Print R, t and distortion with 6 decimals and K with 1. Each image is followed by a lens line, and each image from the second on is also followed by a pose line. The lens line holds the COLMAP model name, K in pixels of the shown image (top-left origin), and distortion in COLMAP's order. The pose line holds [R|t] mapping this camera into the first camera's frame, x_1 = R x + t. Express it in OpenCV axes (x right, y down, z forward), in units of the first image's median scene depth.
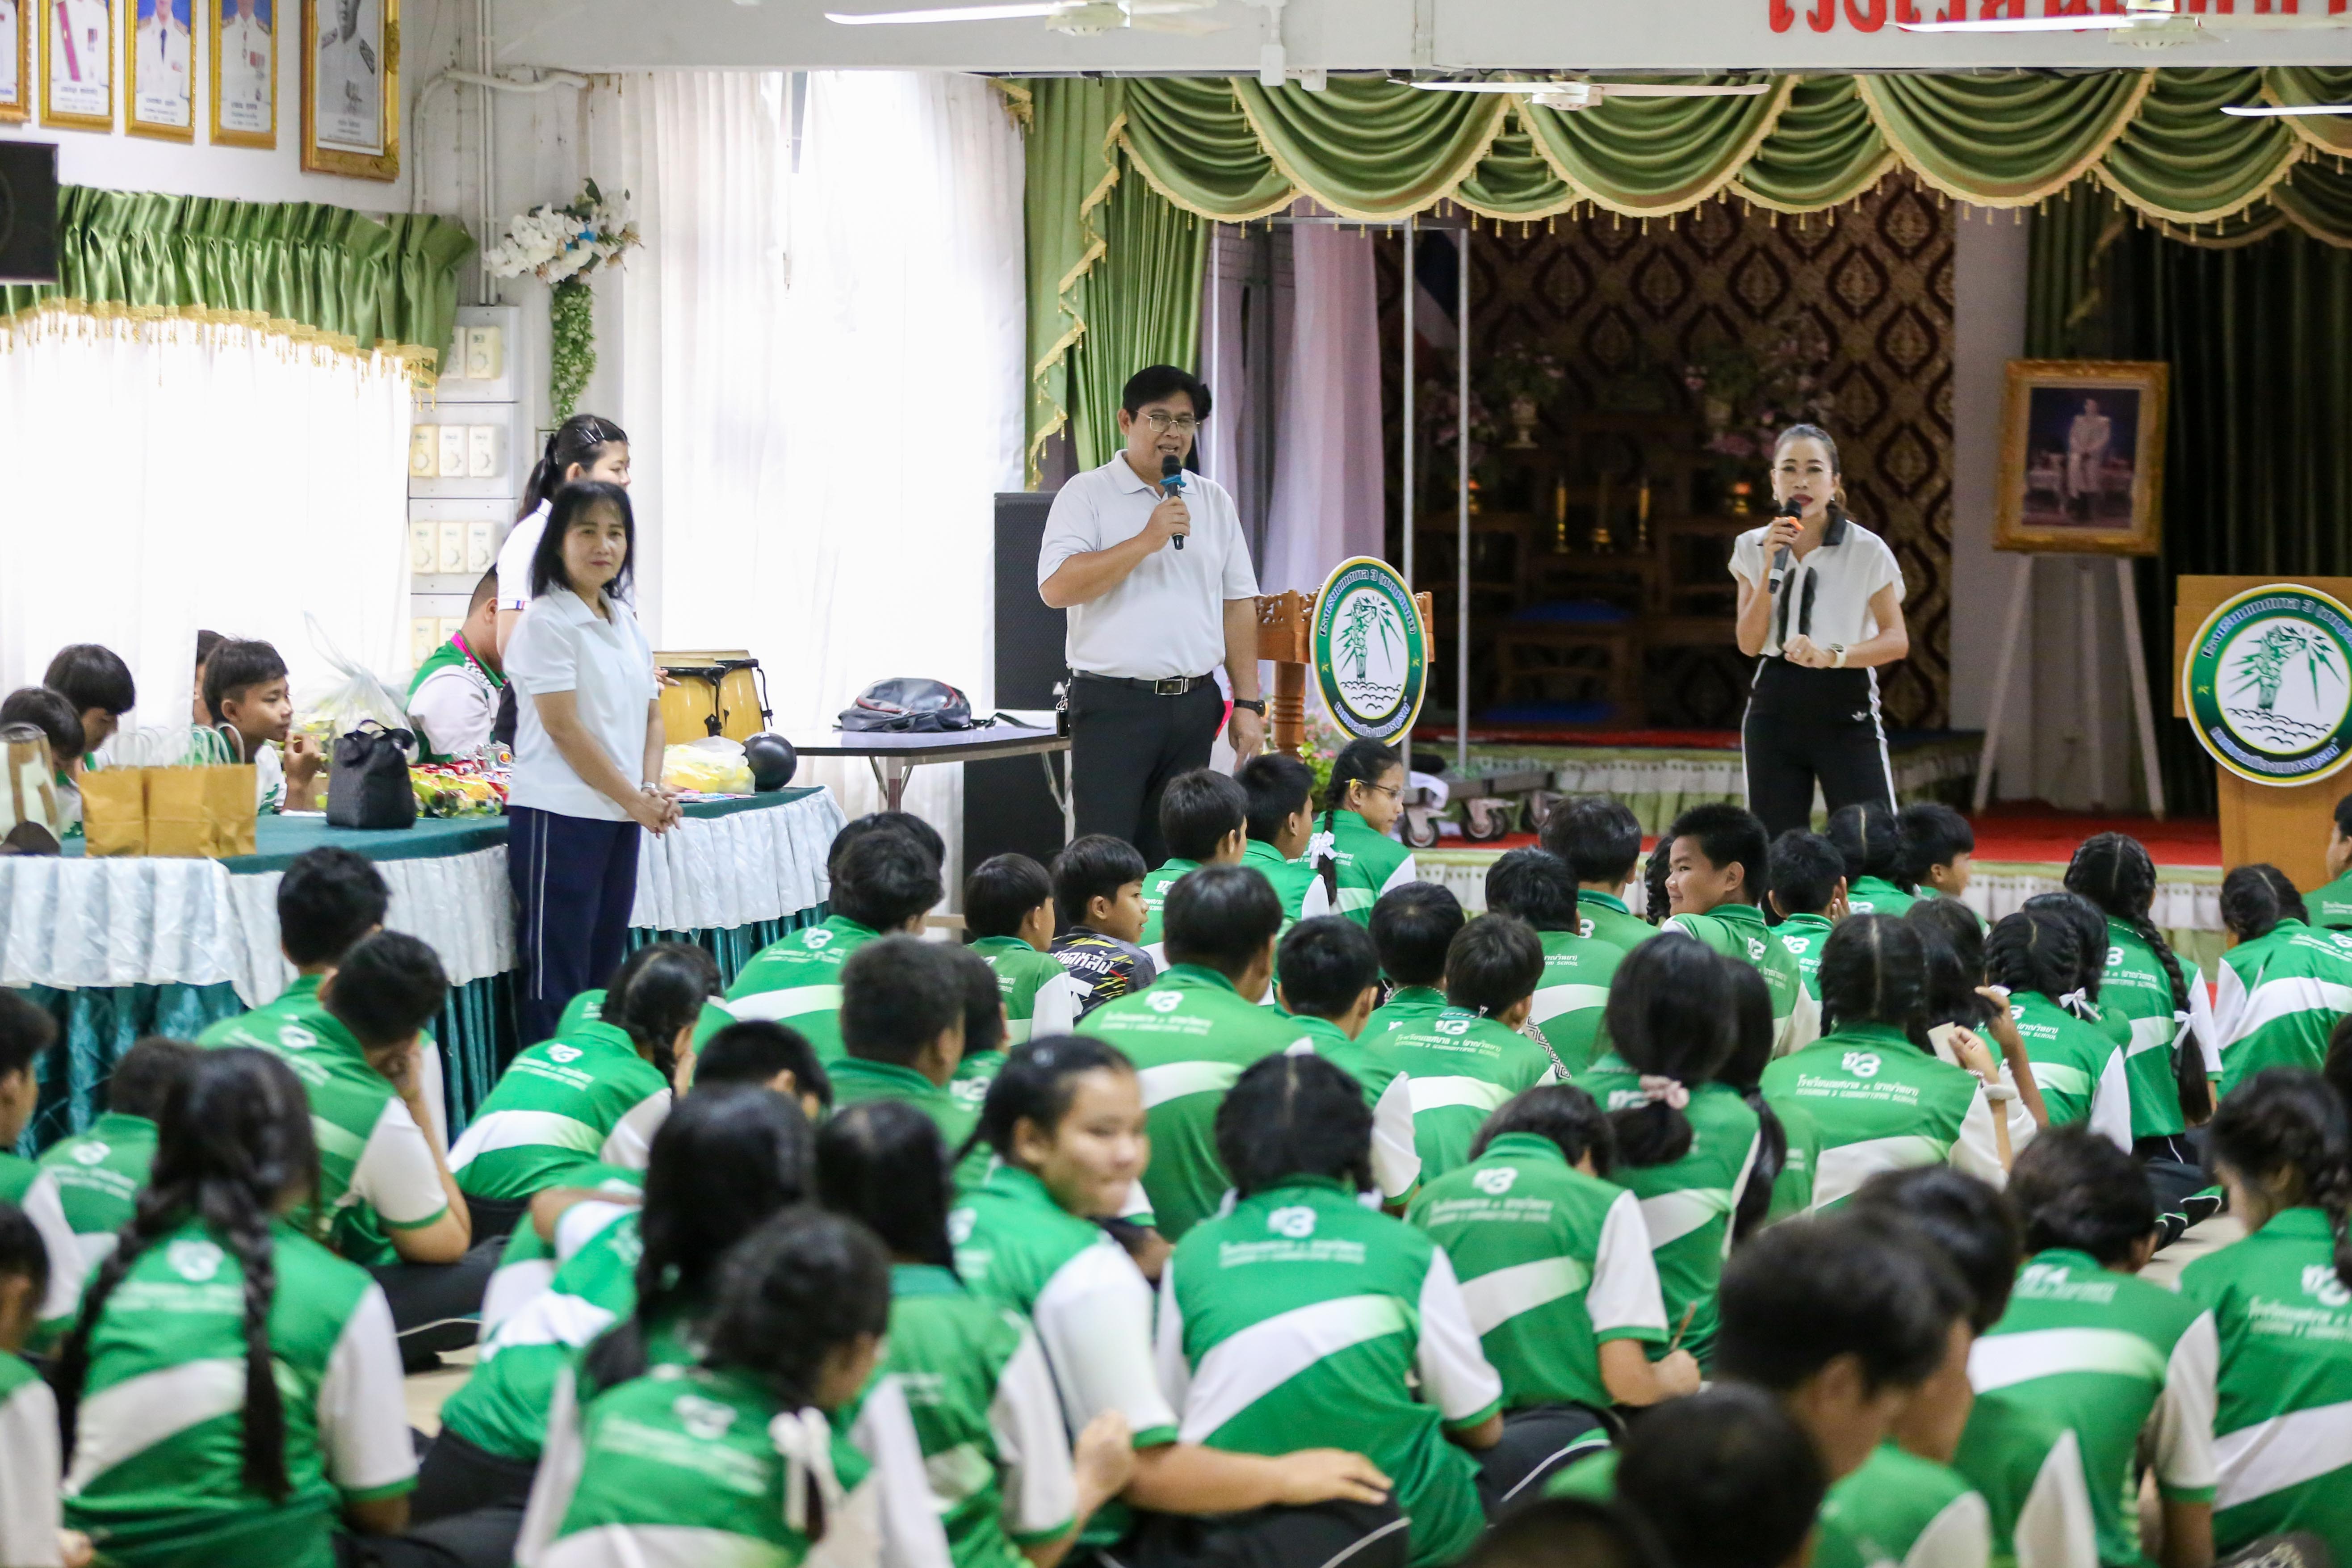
lens RADIAL K [[7521.1, 0, 1176.0], [0, 7521.1, 784.0], [0, 0, 1]] dist [-0.052556, 2.146020]
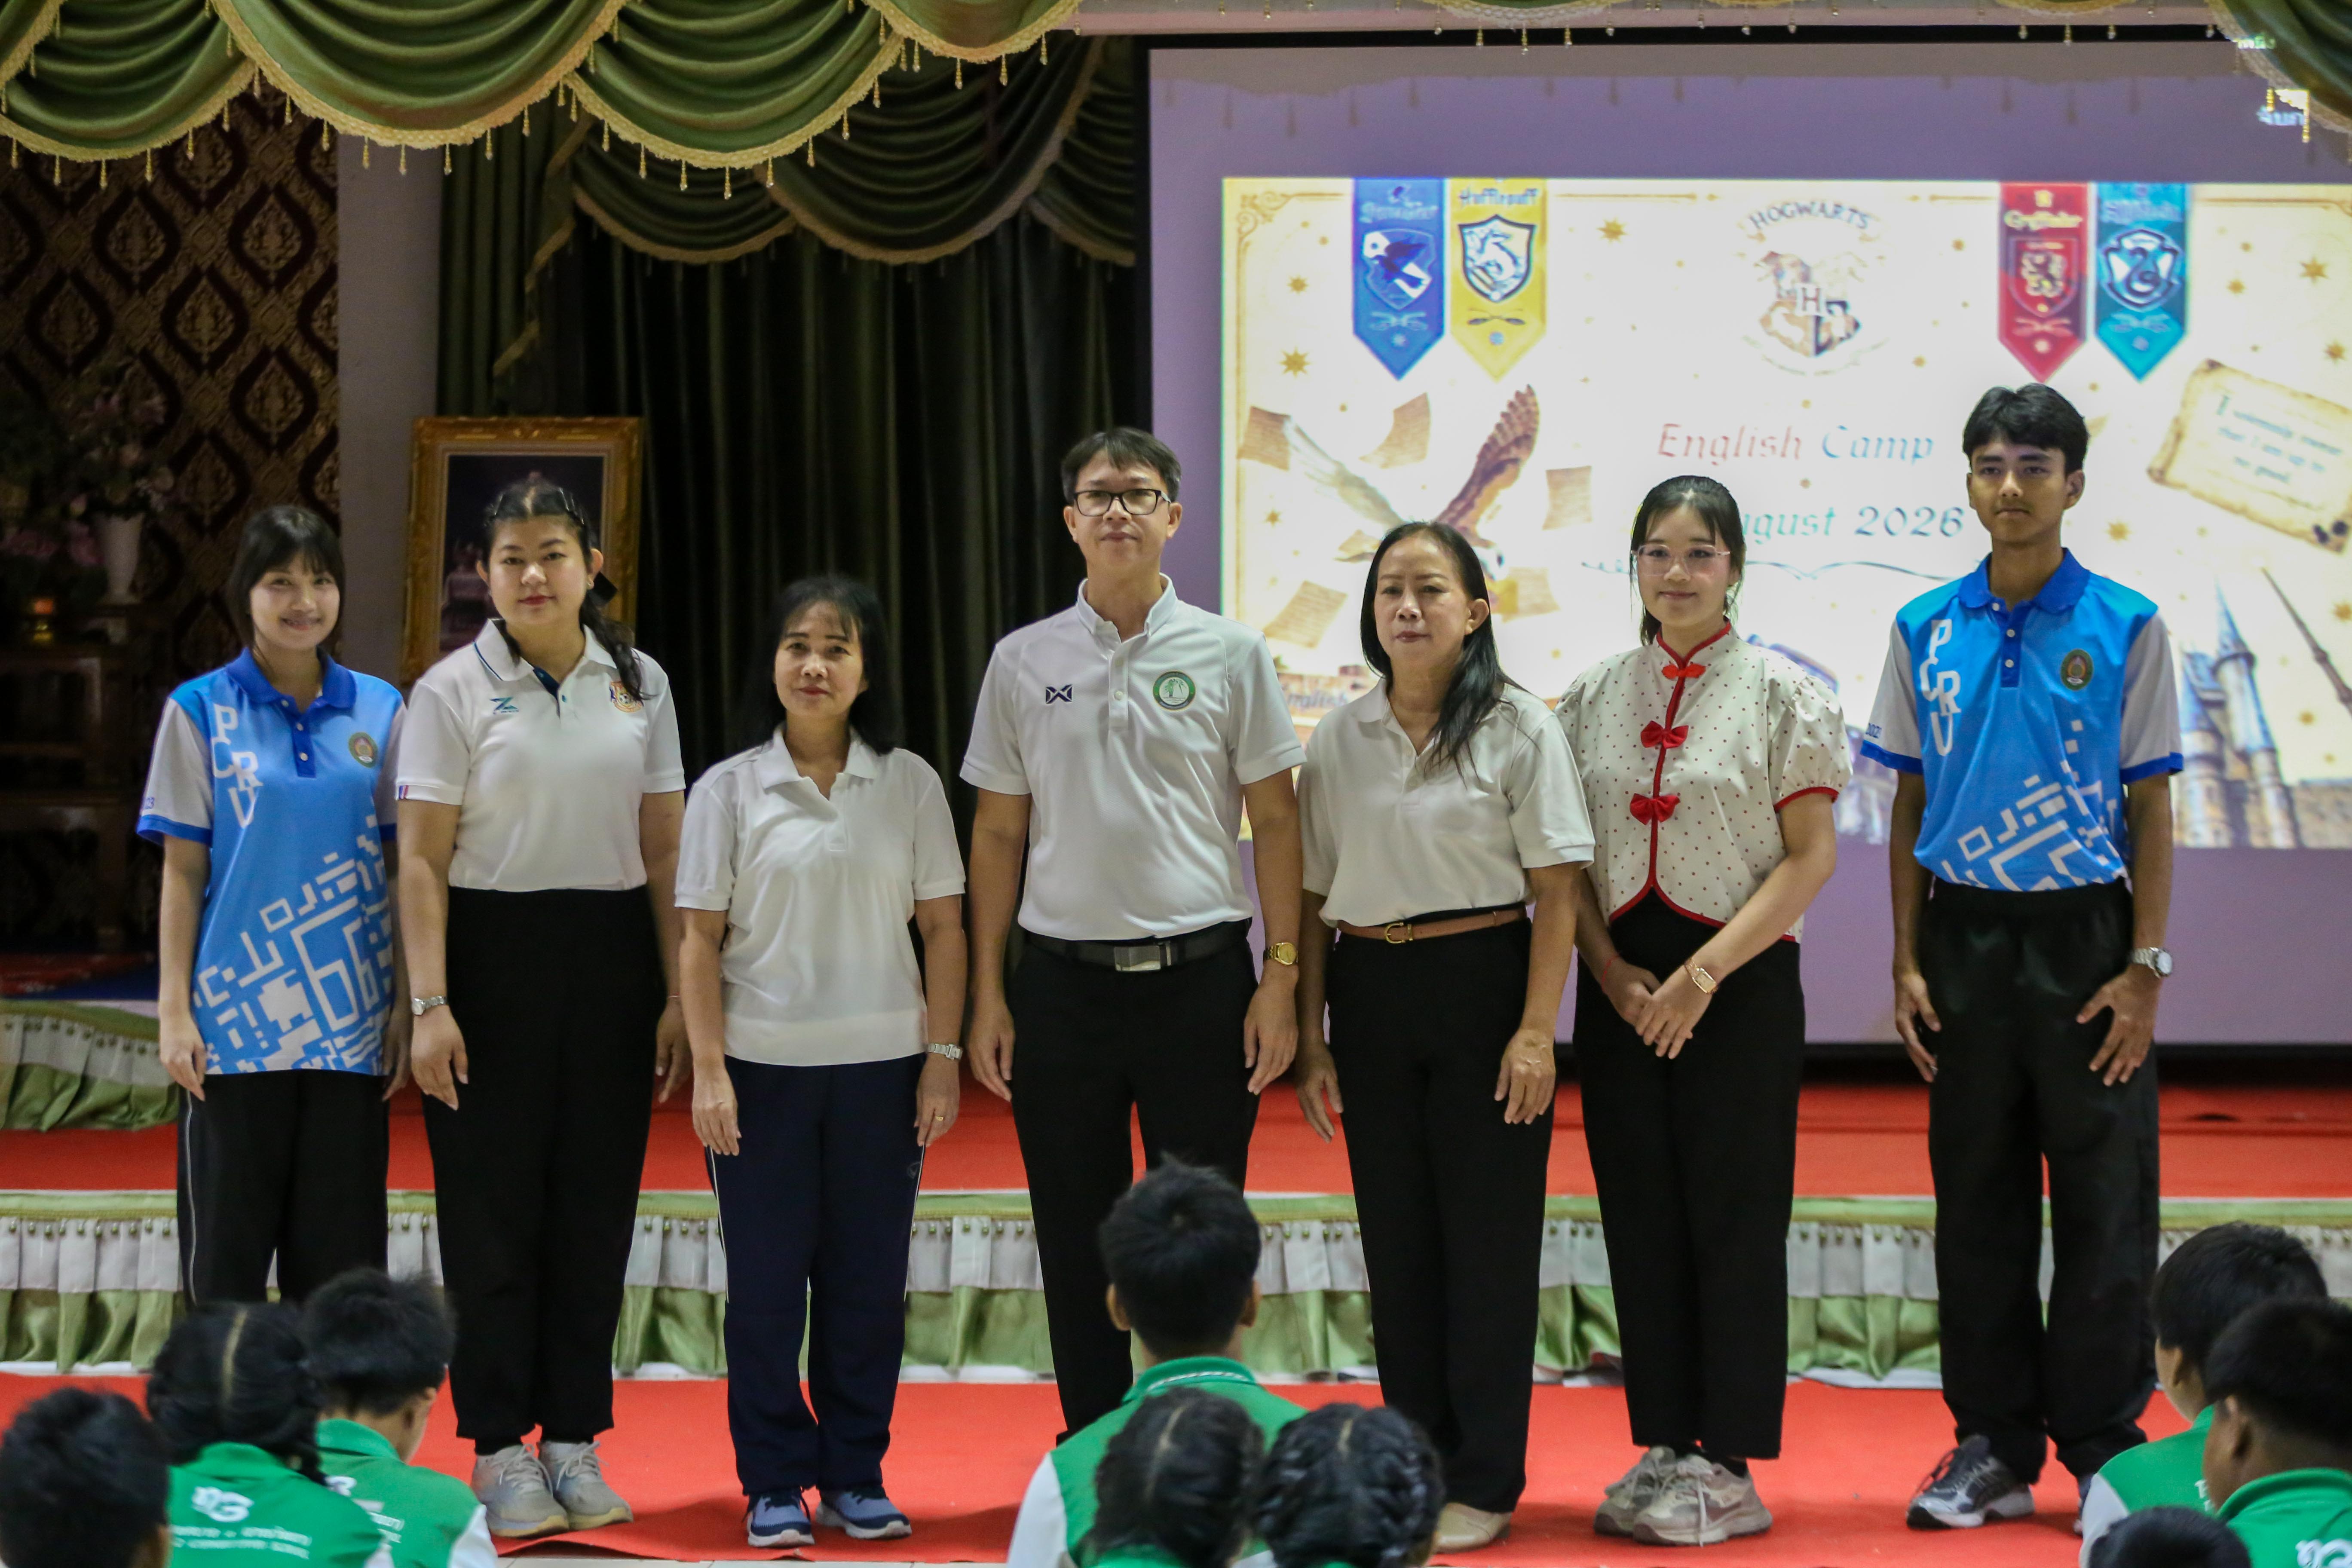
lens RADIAL K [[6050.5, 0, 1175.2], [0, 6050.5, 857.2], [0, 0, 1]] dist [-0.246375, 0.659690]
pose [[0.970076, -0.023551, 0.241656, 0.047339], [0.022864, 0.999723, 0.005649, -0.018735], [-0.241722, 0.000046, 0.970346, 0.488223]]
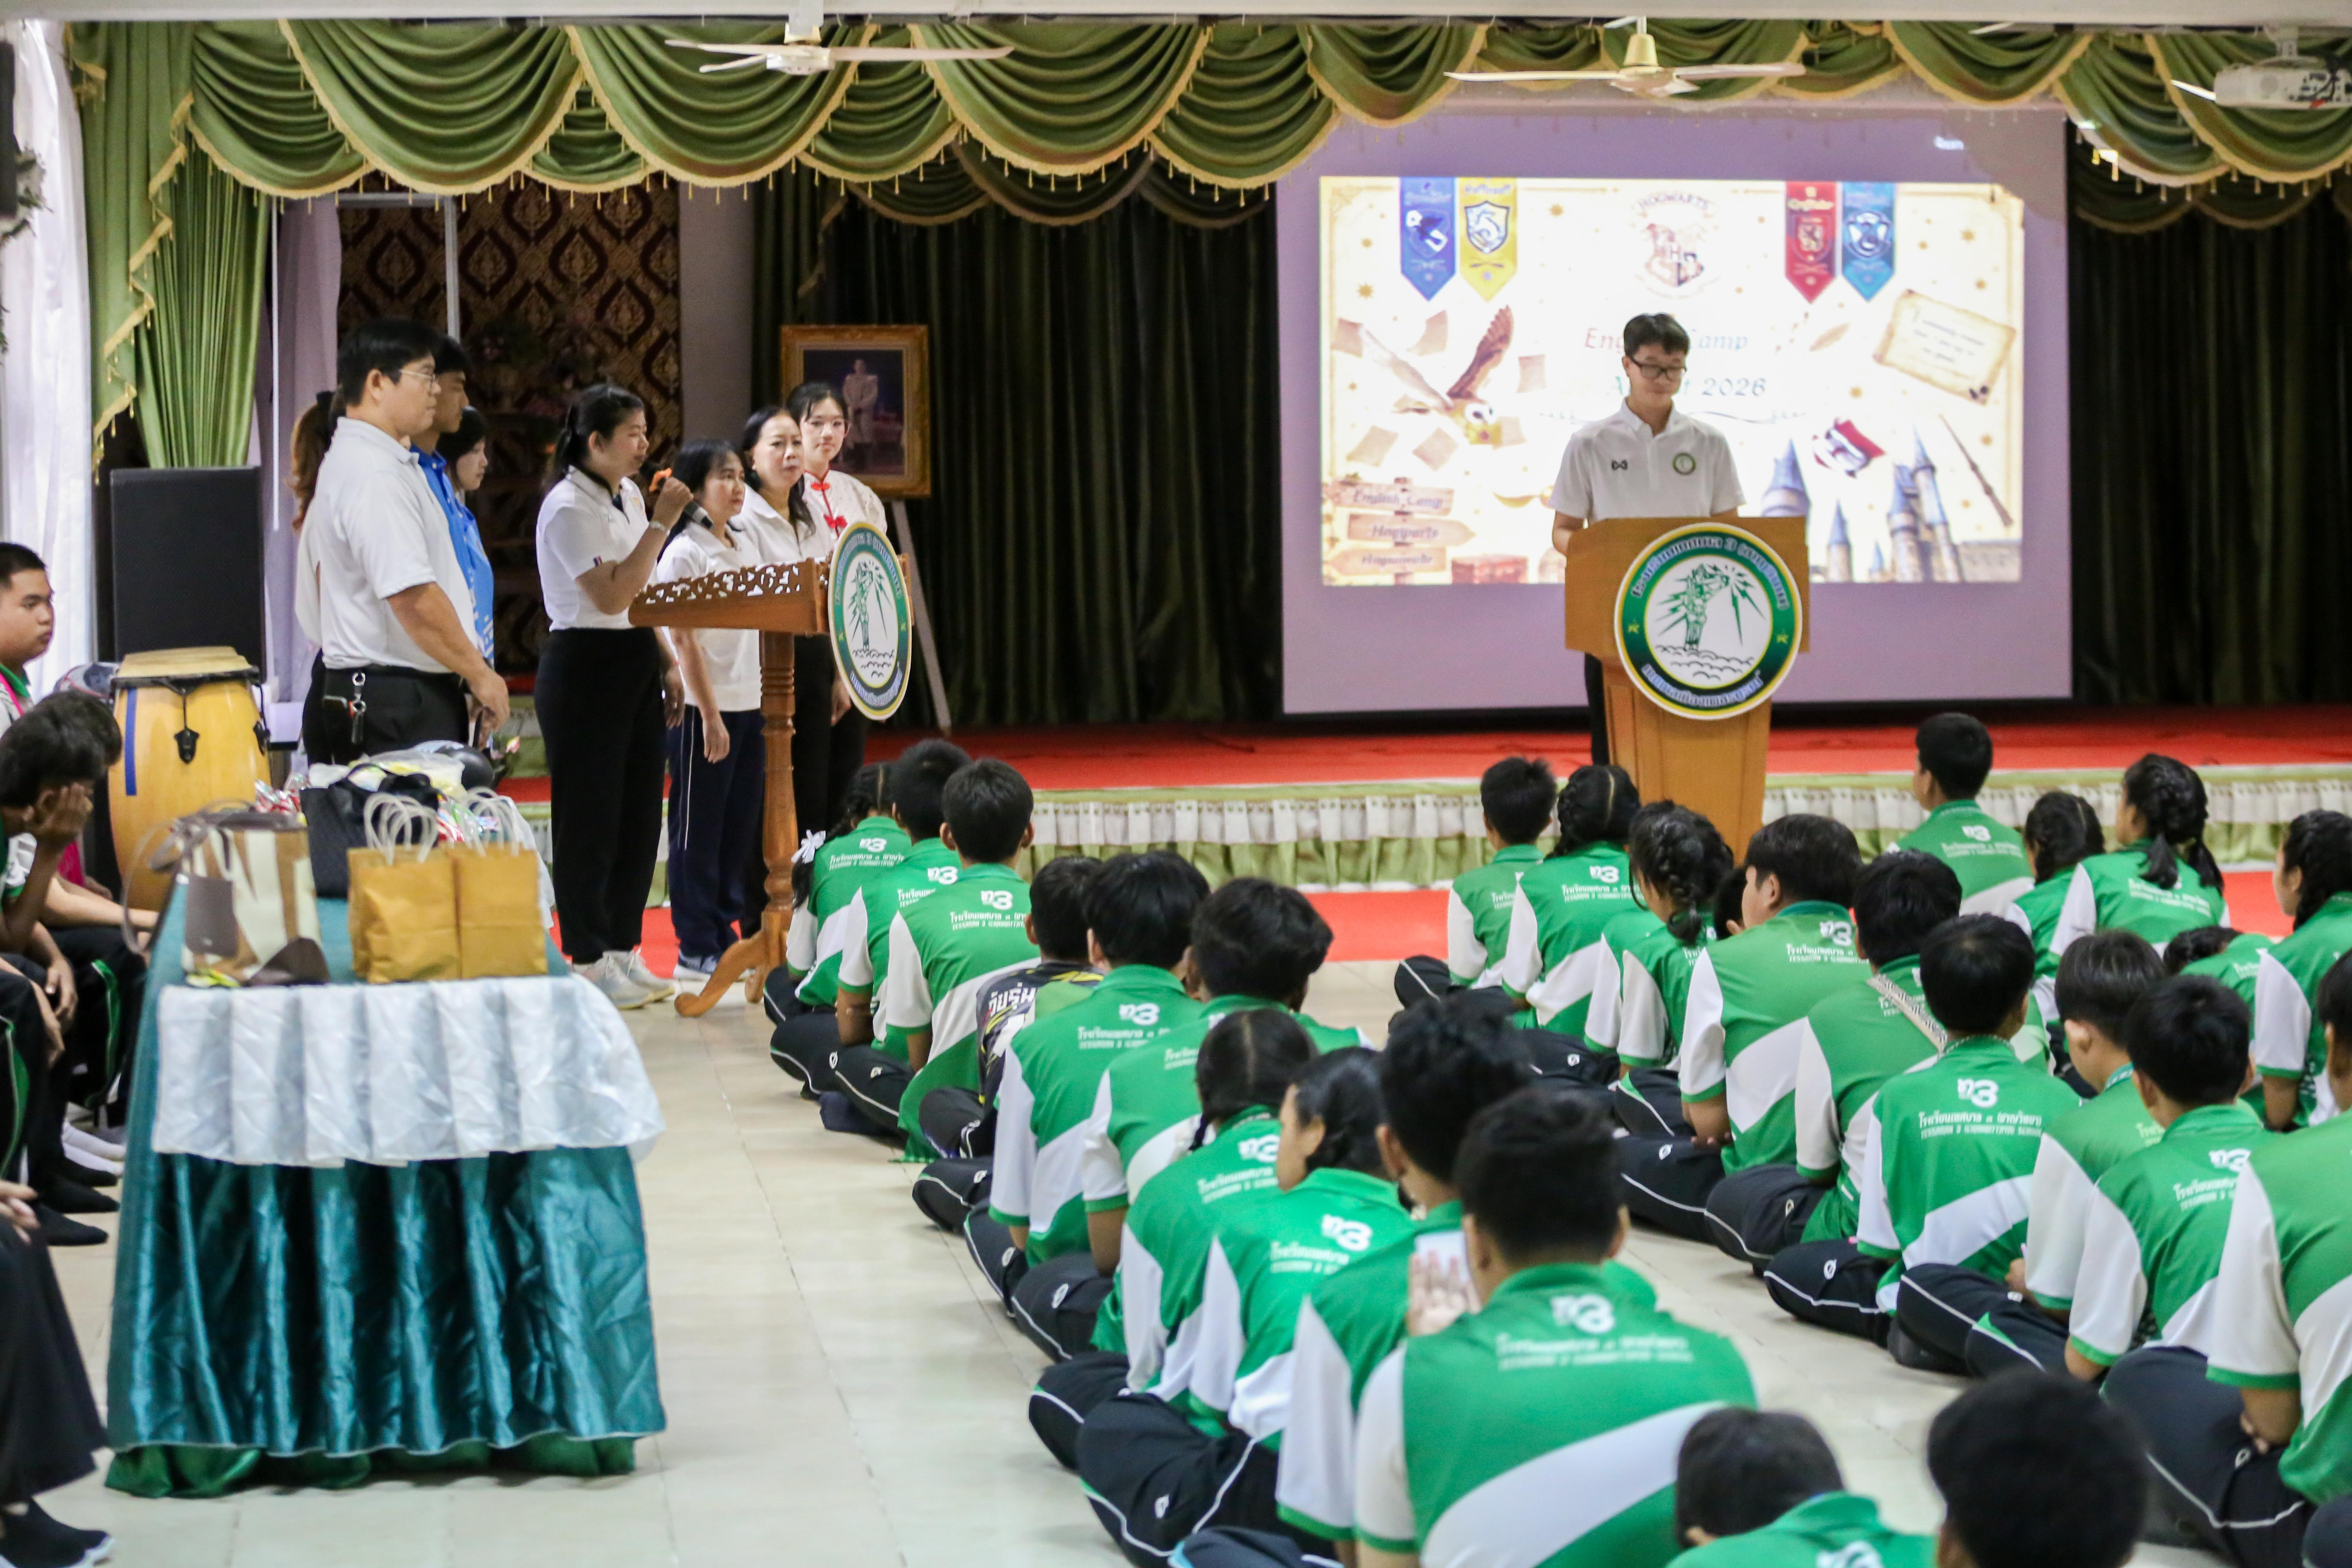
lens RADIAL K [[5172.0, 0, 1176.0], [0, 5172.0, 784.0], [0, 0, 1]] dist [-0.351937, 0.666297]
pose [[0.903347, -0.050199, 0.425964, -0.184346], [0.038446, 0.998607, 0.036150, -0.016008], [-0.427185, -0.016280, 0.904018, 0.325845]]
